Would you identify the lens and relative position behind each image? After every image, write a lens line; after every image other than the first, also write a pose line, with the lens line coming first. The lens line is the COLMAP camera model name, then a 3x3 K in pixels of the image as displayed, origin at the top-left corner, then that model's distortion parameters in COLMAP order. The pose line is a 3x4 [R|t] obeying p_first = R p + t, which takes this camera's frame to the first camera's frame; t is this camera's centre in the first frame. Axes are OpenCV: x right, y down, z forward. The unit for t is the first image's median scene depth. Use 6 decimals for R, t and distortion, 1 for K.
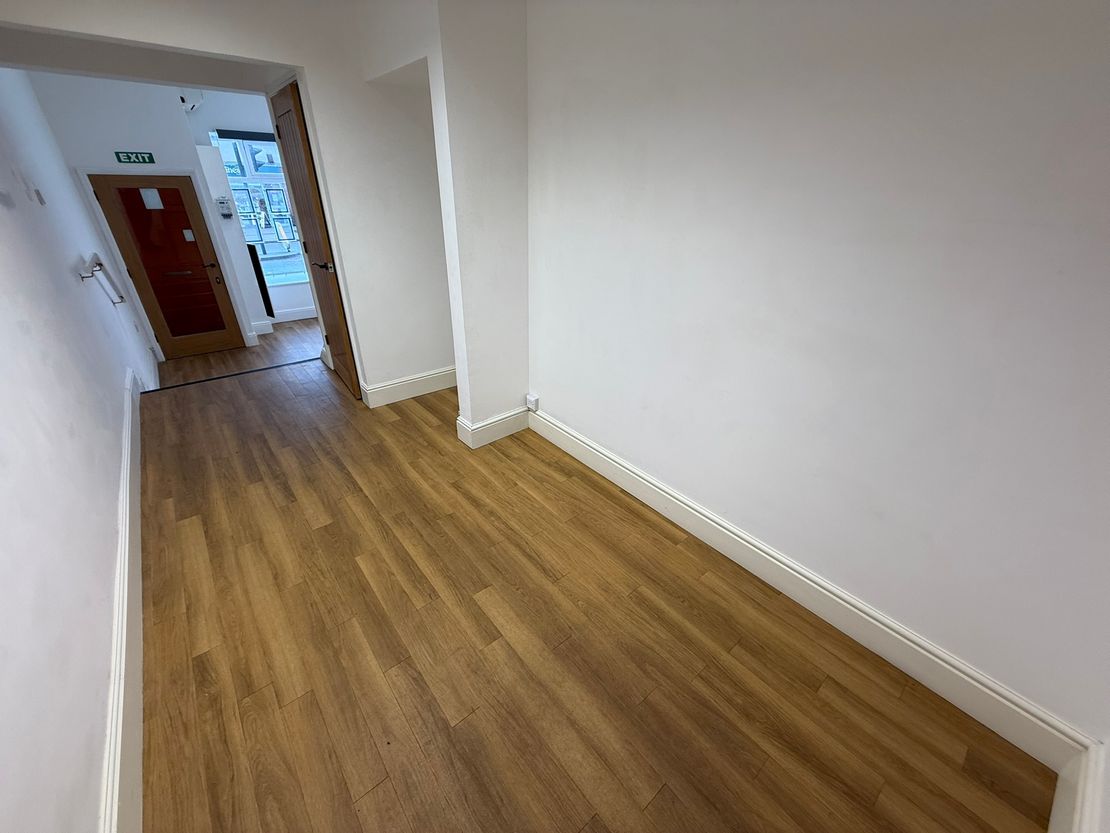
lens RADIAL K [[434.6, 0, 553.3], [0, 434.6, 423.9], [0, 0, 1]] dist [-0.010099, 0.000240]
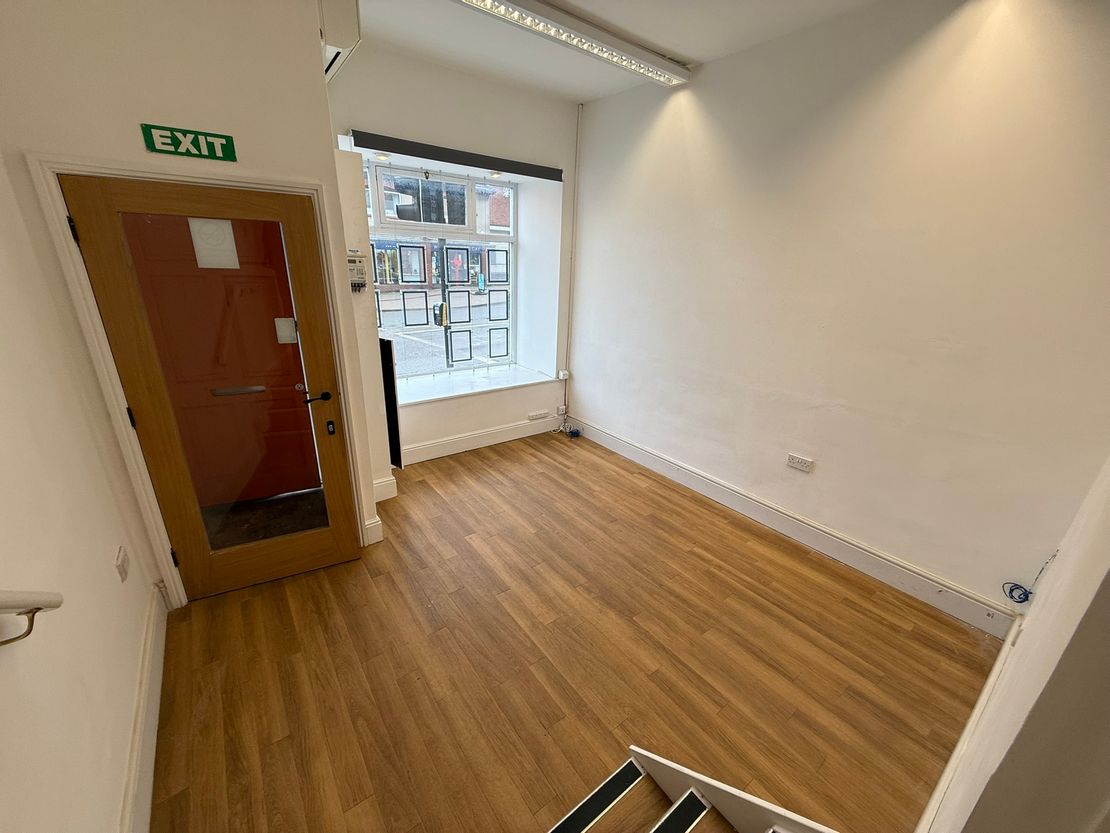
lens RADIAL K [[434.6, 0, 553.3], [0, 434.6, 423.9], [0, 0, 1]] dist [-0.010099, 0.000240]
pose [[0.998672, 0.040965, -0.031237, -0.581070], [-0.044988, 0.988928, -0.141411, -0.305253], [0.025098, 0.142629, 0.989458, 0.613892]]
